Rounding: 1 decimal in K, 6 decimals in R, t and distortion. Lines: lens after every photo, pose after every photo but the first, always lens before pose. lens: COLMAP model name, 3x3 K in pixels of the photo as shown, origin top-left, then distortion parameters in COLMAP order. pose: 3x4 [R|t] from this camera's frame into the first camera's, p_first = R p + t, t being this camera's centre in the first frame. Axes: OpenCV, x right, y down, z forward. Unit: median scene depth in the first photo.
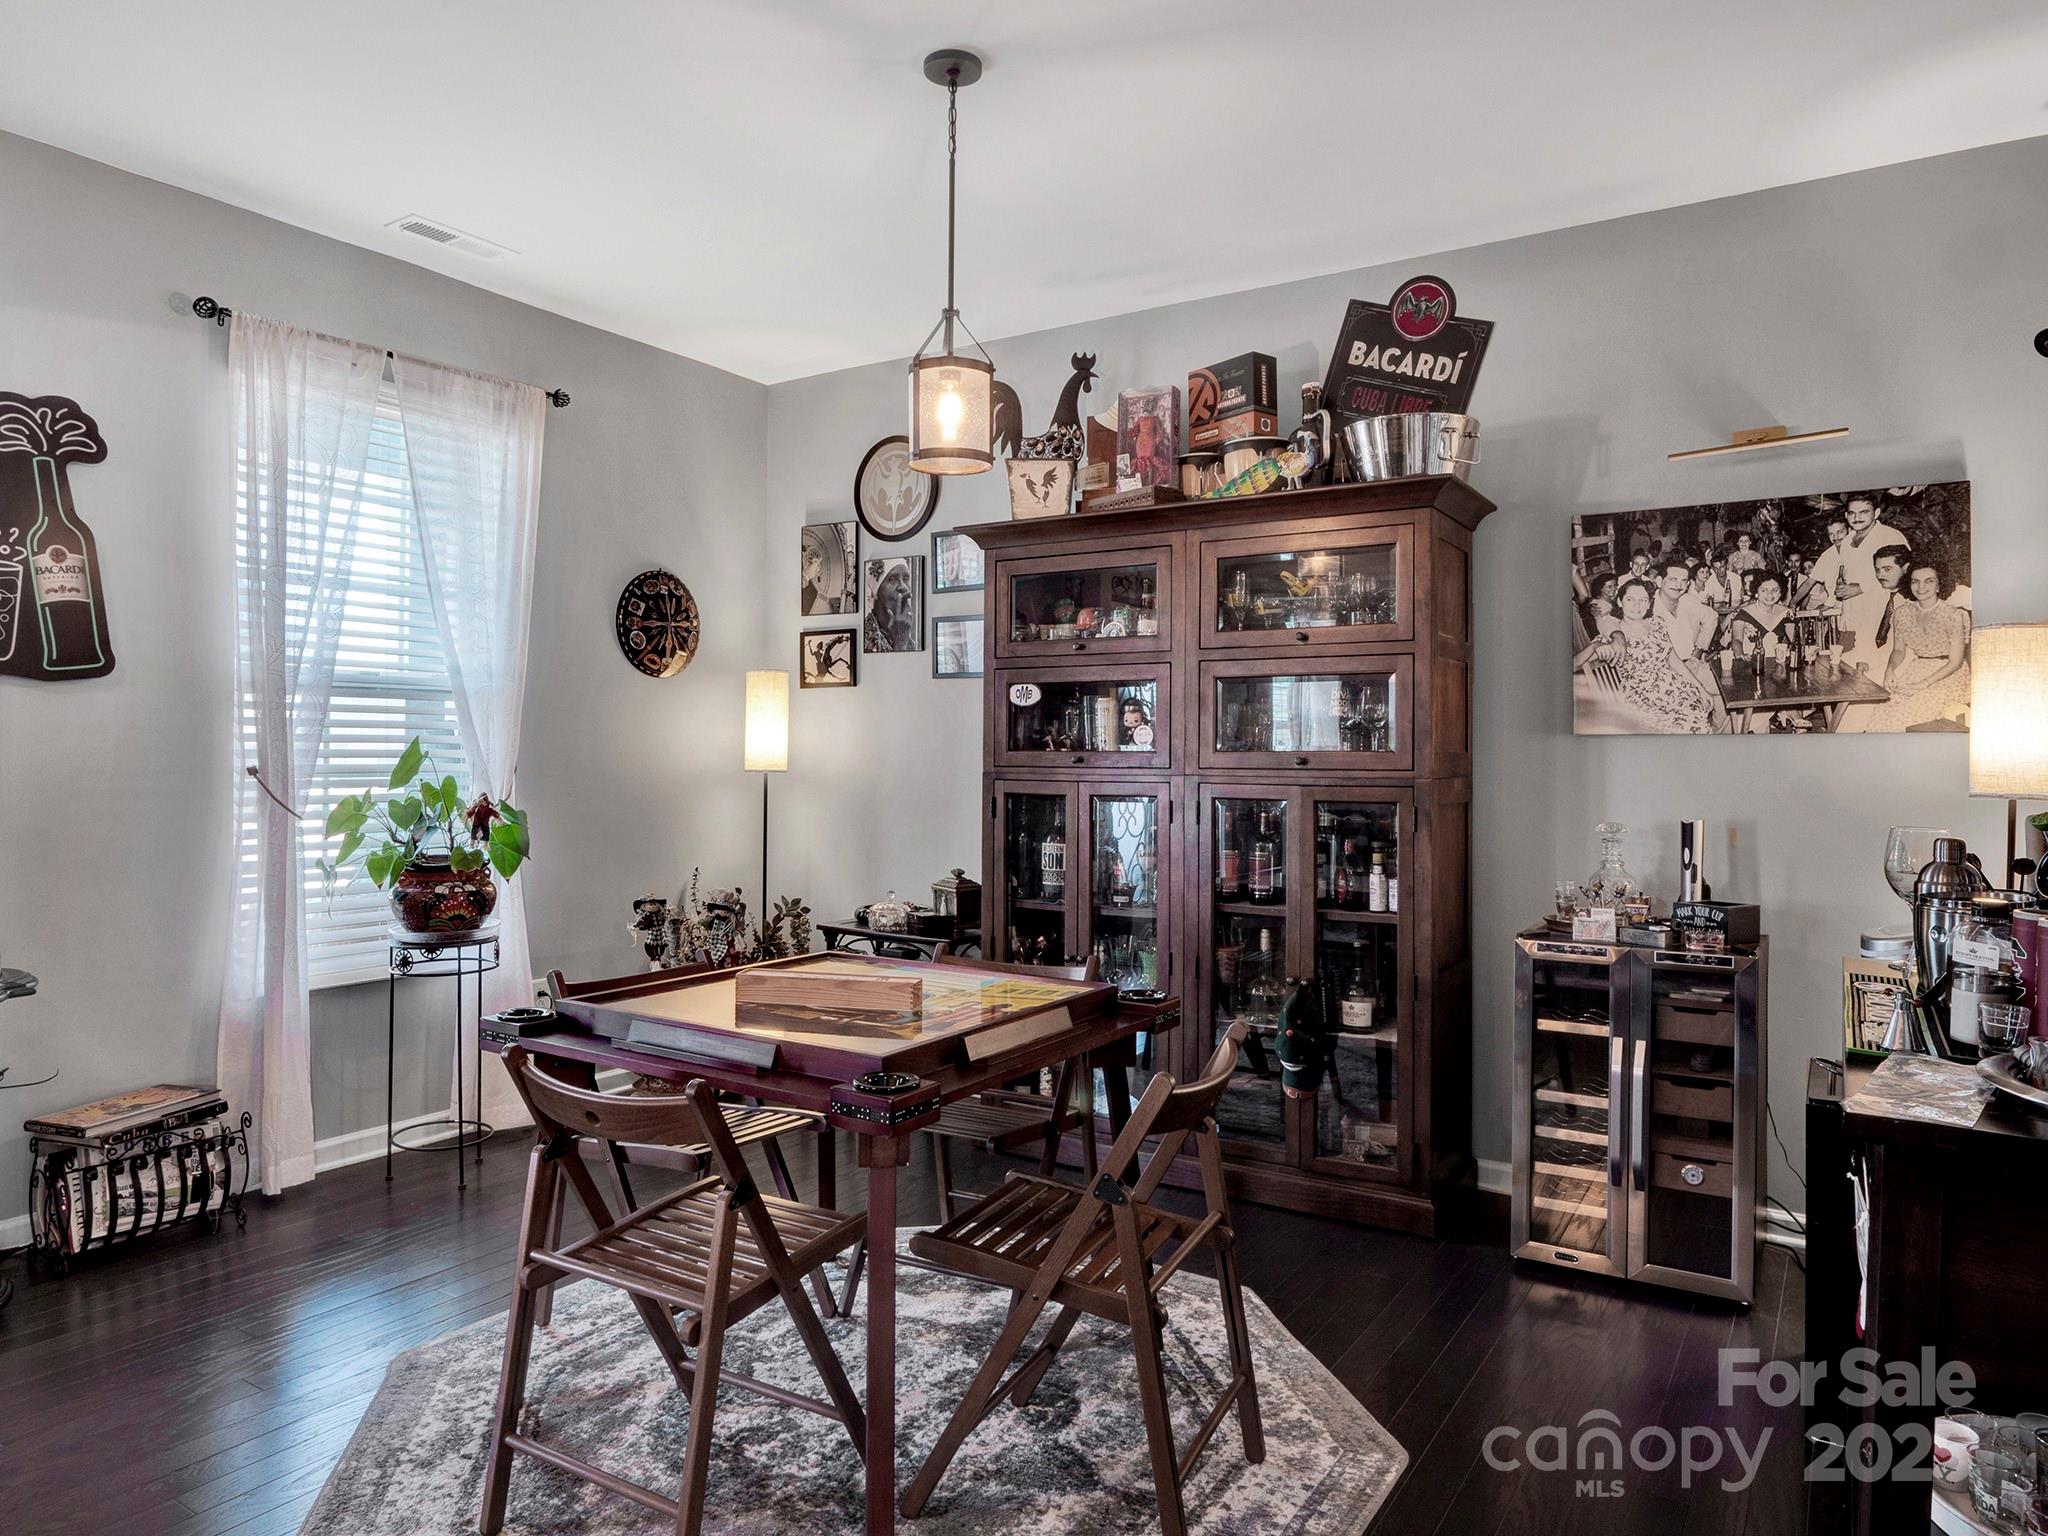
lens RADIAL K [[1348.4, 0, 967.9], [0, 1348.4, 738.9], [0, 0, 1]] dist [-0.028734, 0.008860]
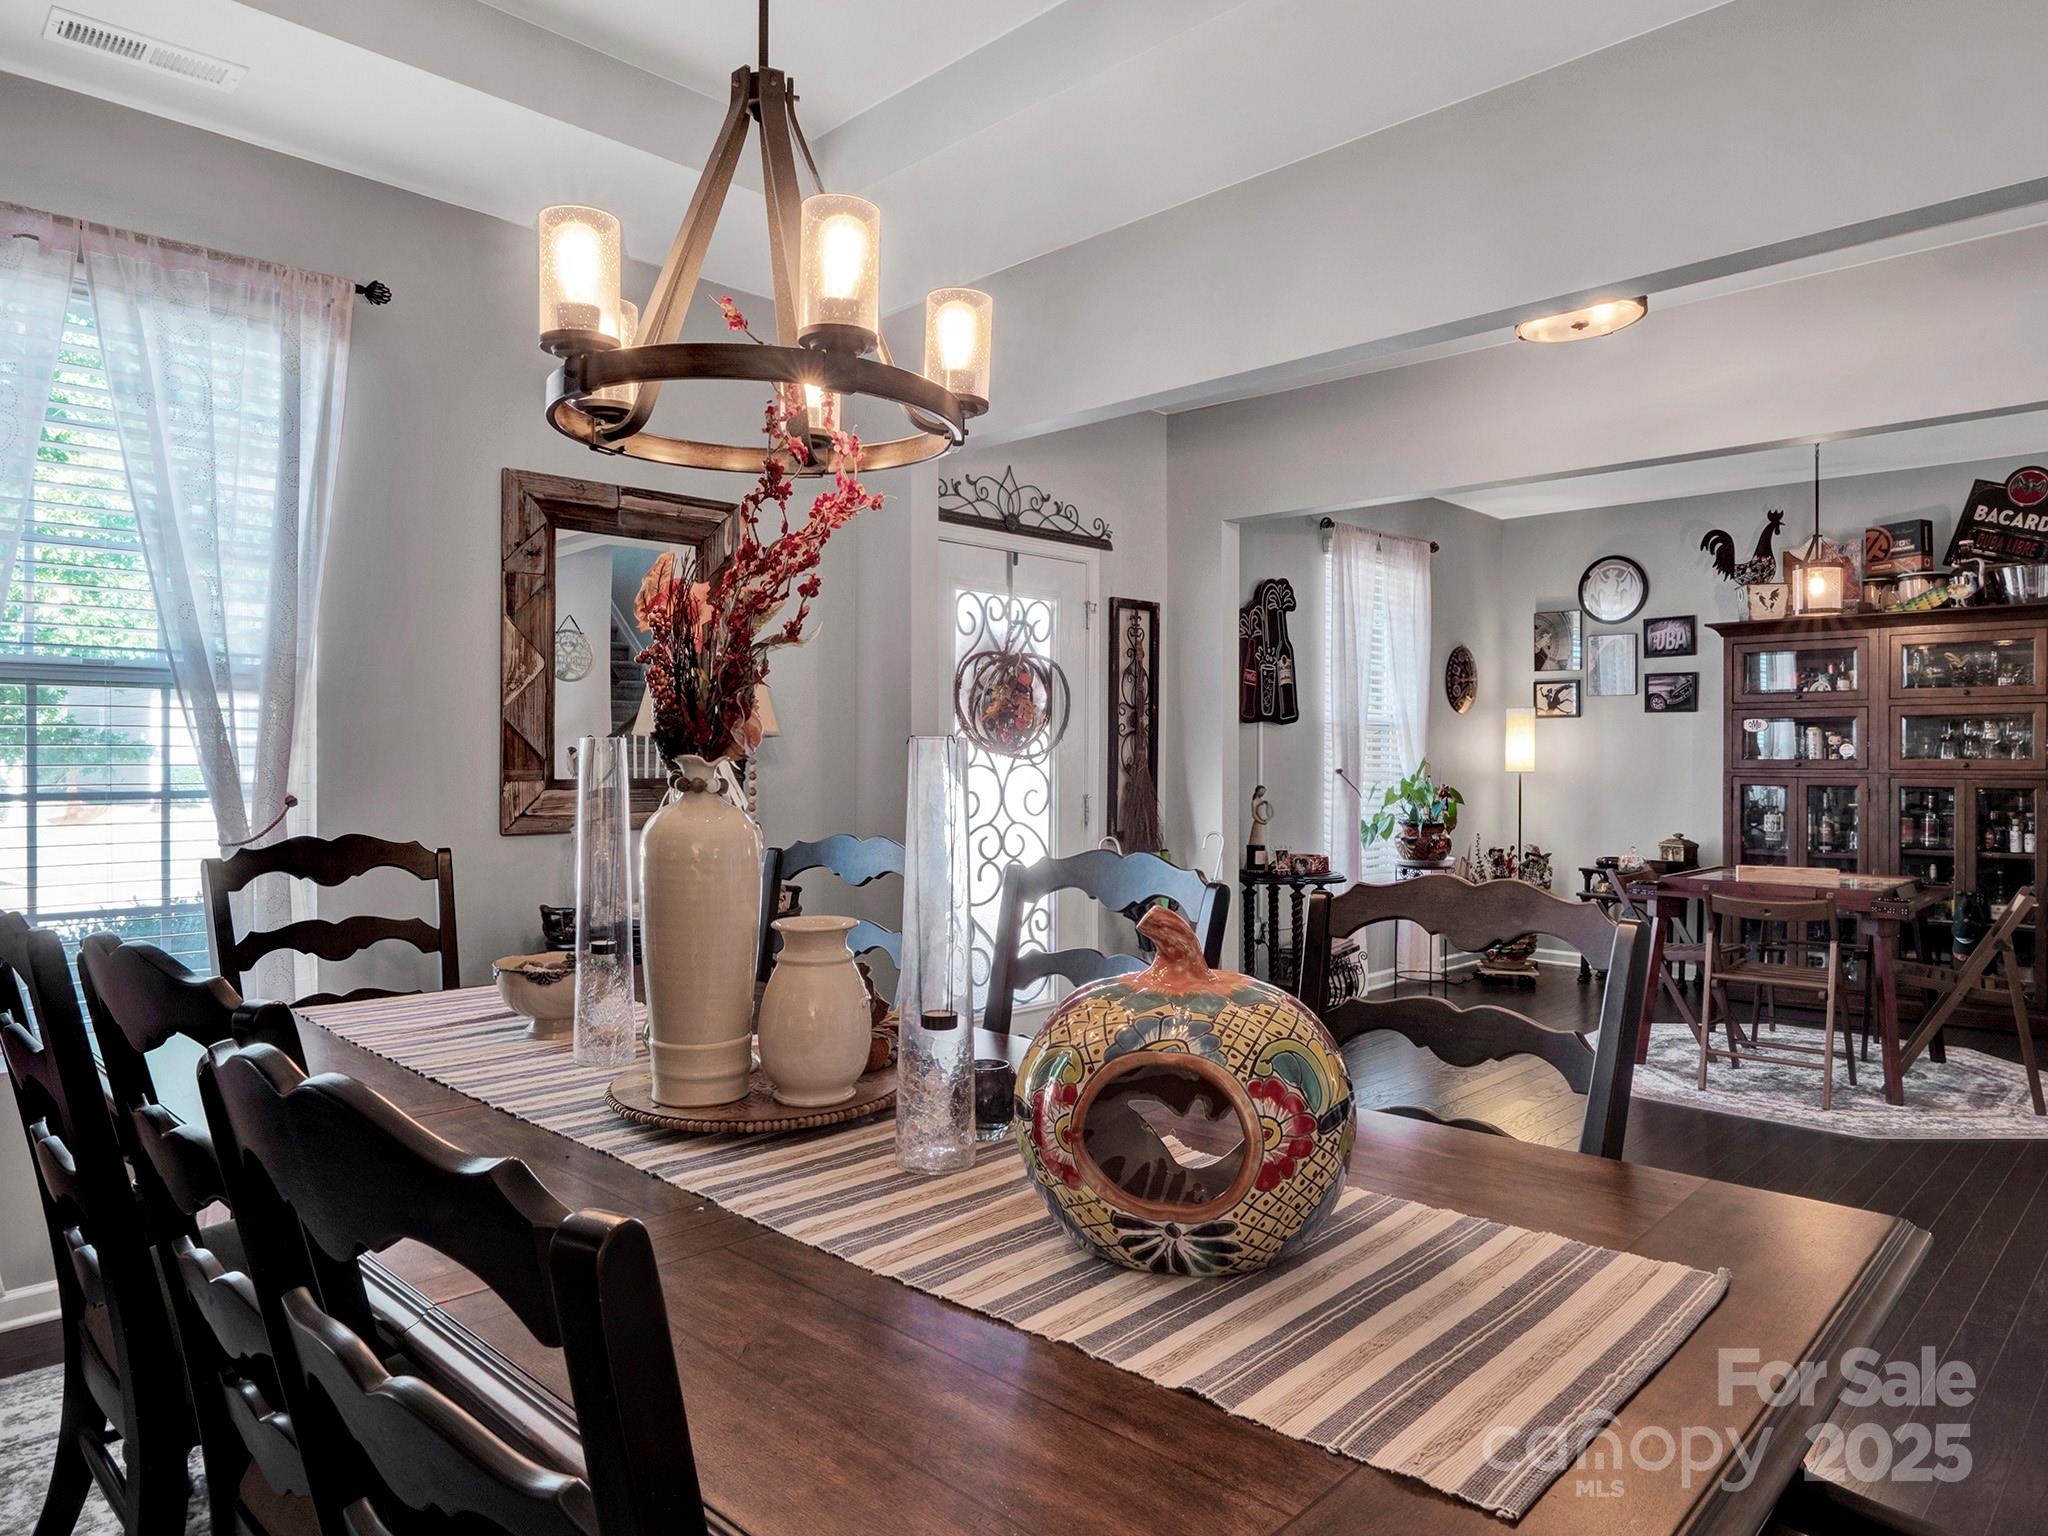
lens RADIAL K [[1304.4, 0, 1024.0], [0, 1304.4, 768.0], [0, 0, 1]] dist [-0.017183, 0.005211]
pose [[0.984529, -0.001796, -0.175213, -0.639515], [0.004829, 0.999846, 0.016887, -0.012811], [0.175156, -0.017471, 0.984386, -0.829807]]
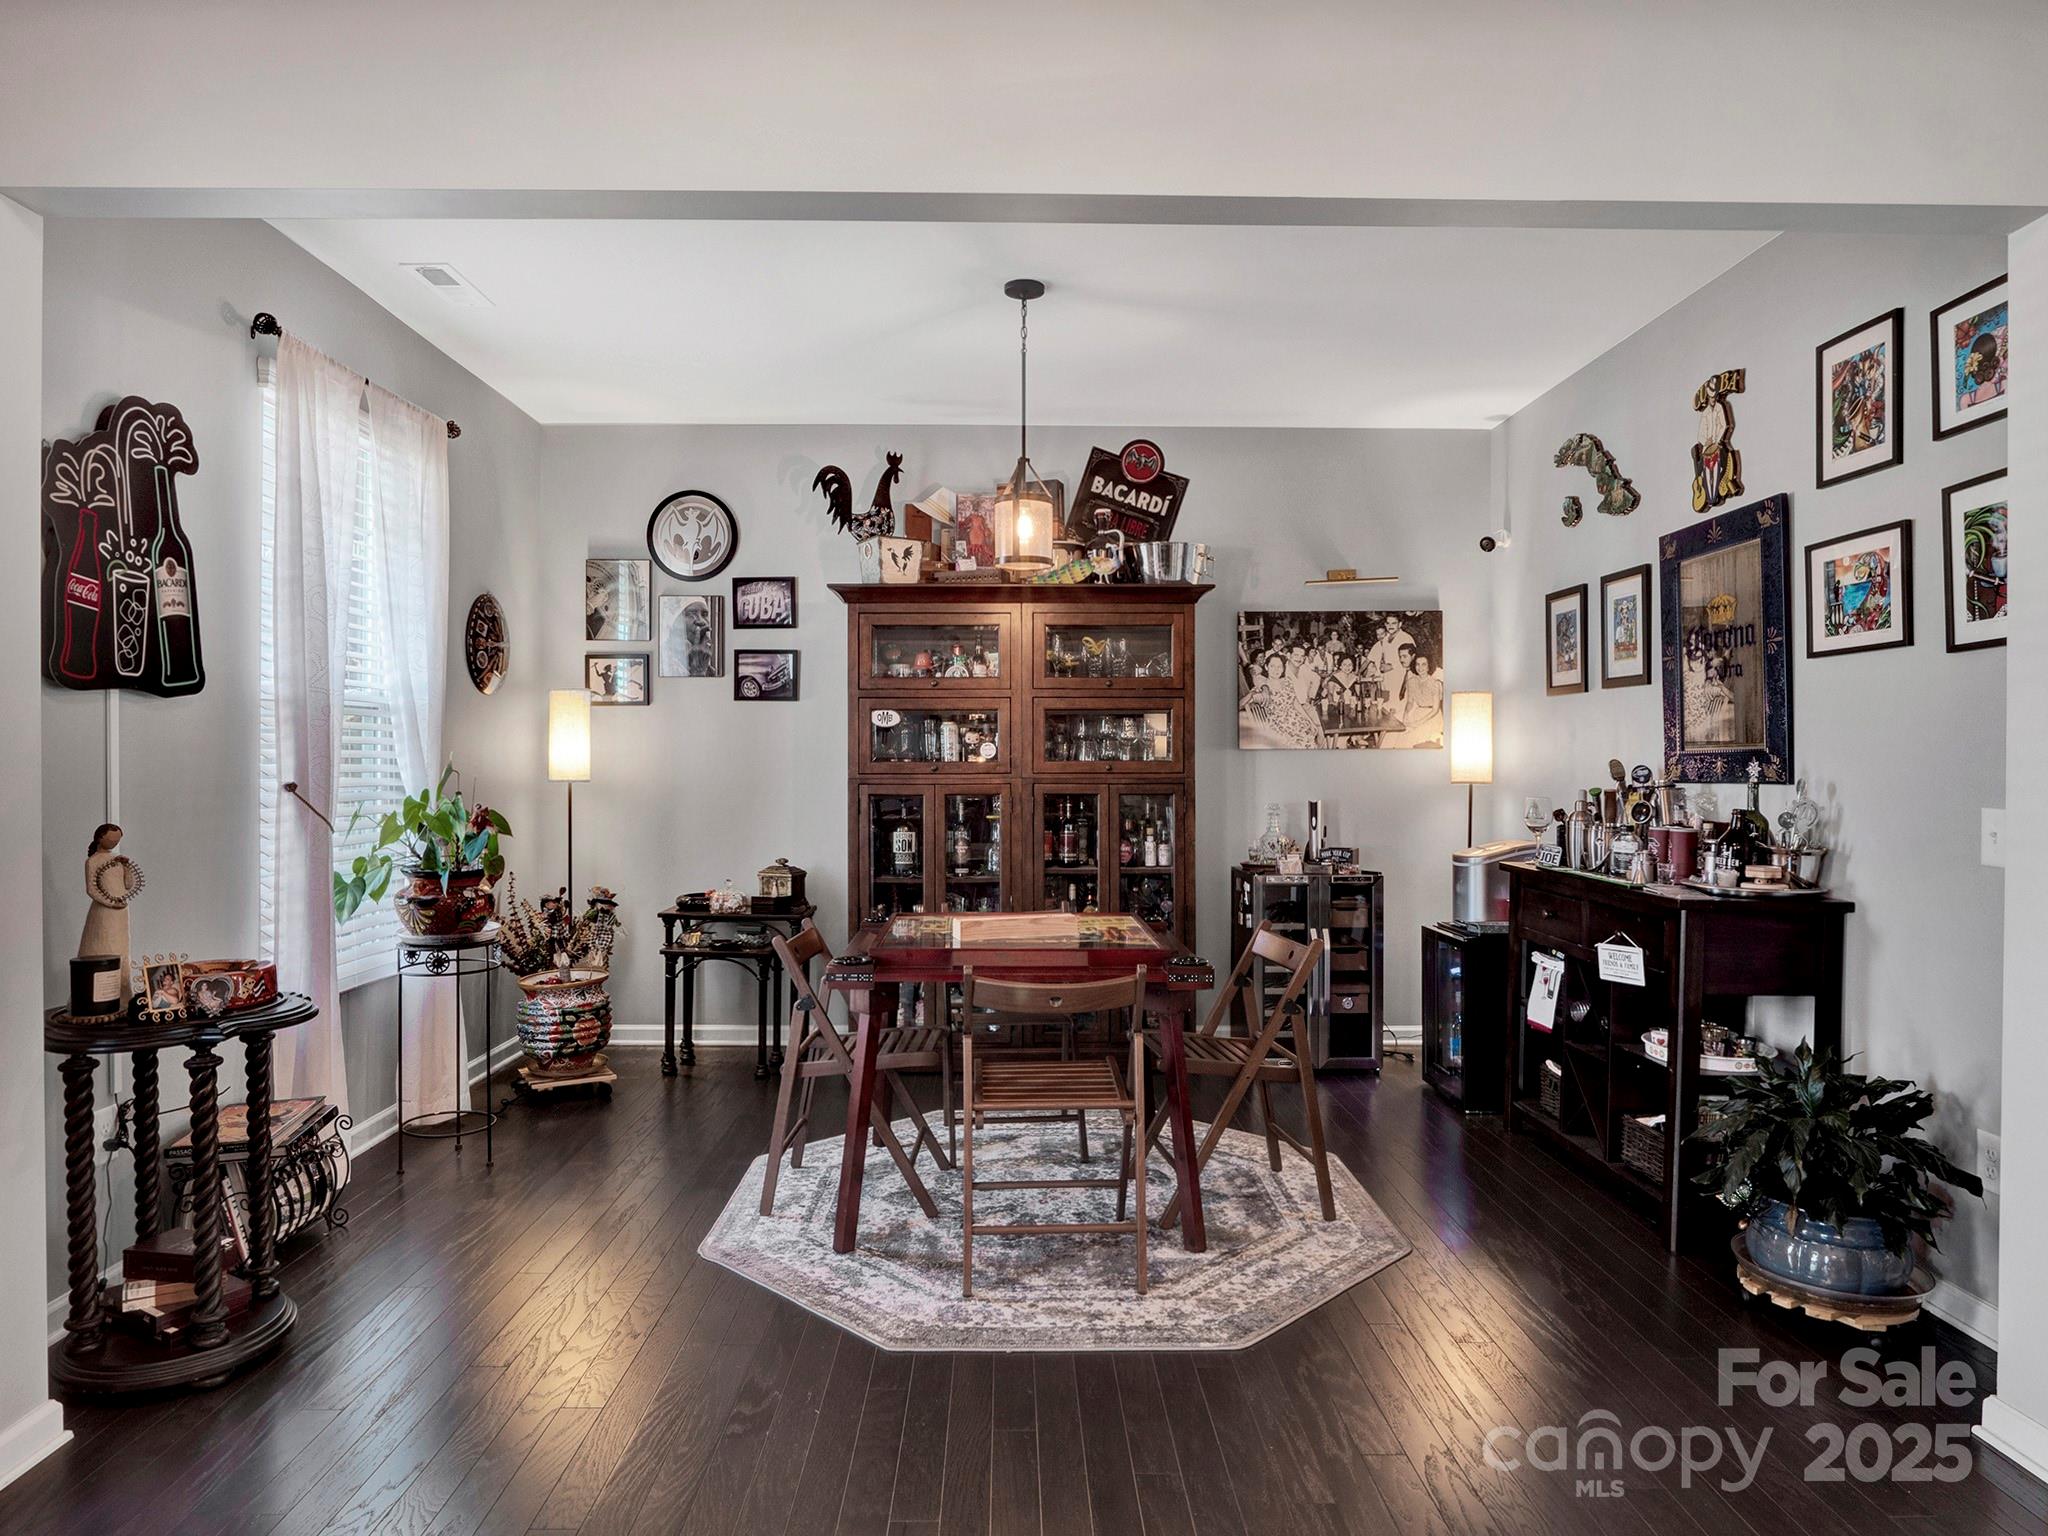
lens RADIAL K [[1287.4, 0, 1052.3], [0, 1287.4, 761.3], [0, 0, 1]] dist [-0.030367, 0.007267]
pose [[0.815843, -0.006672, 0.578234, -0.614064], [-0.000430, 0.999926, 0.012144, -0.007347], [-0.578273, -0.010157, 0.815780, -0.114848]]
